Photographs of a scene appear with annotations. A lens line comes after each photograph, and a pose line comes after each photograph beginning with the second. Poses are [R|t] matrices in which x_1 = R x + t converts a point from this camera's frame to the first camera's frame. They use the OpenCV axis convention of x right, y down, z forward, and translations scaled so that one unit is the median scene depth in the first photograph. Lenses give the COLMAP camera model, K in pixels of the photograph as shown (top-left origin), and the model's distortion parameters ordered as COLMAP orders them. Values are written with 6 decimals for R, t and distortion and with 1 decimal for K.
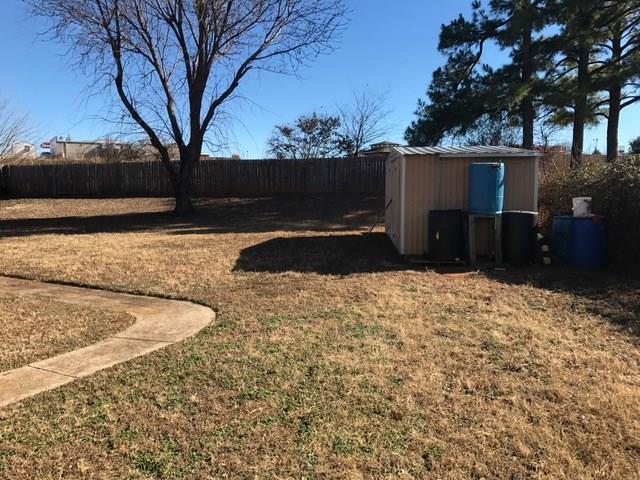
lens RADIAL K [[523.4, 0, 317.5], [0, 523.4, 235.5], [0, 0, 1]] dist [0.066018, -0.112303]
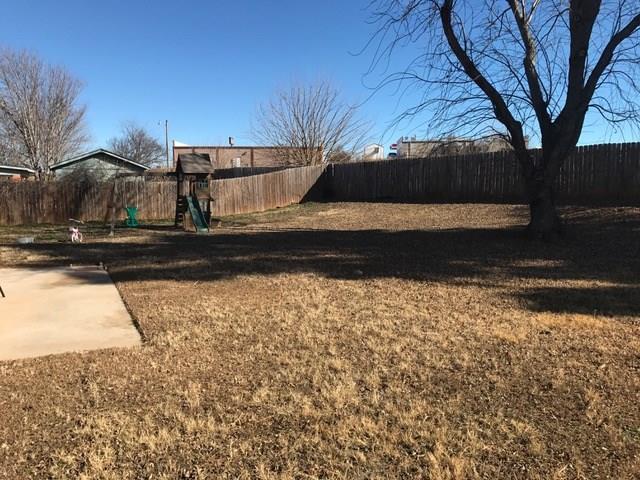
lens RADIAL K [[523.4, 0, 317.5], [0, 523.4, 235.5], [0, 0, 1]] dist [0.066018, -0.112303]
pose [[0.810386, 0.055016, -0.583308, -0.104488], [-0.053704, 0.998365, 0.019554, -0.035191], [0.583431, 0.015480, 0.812015, 0.341496]]
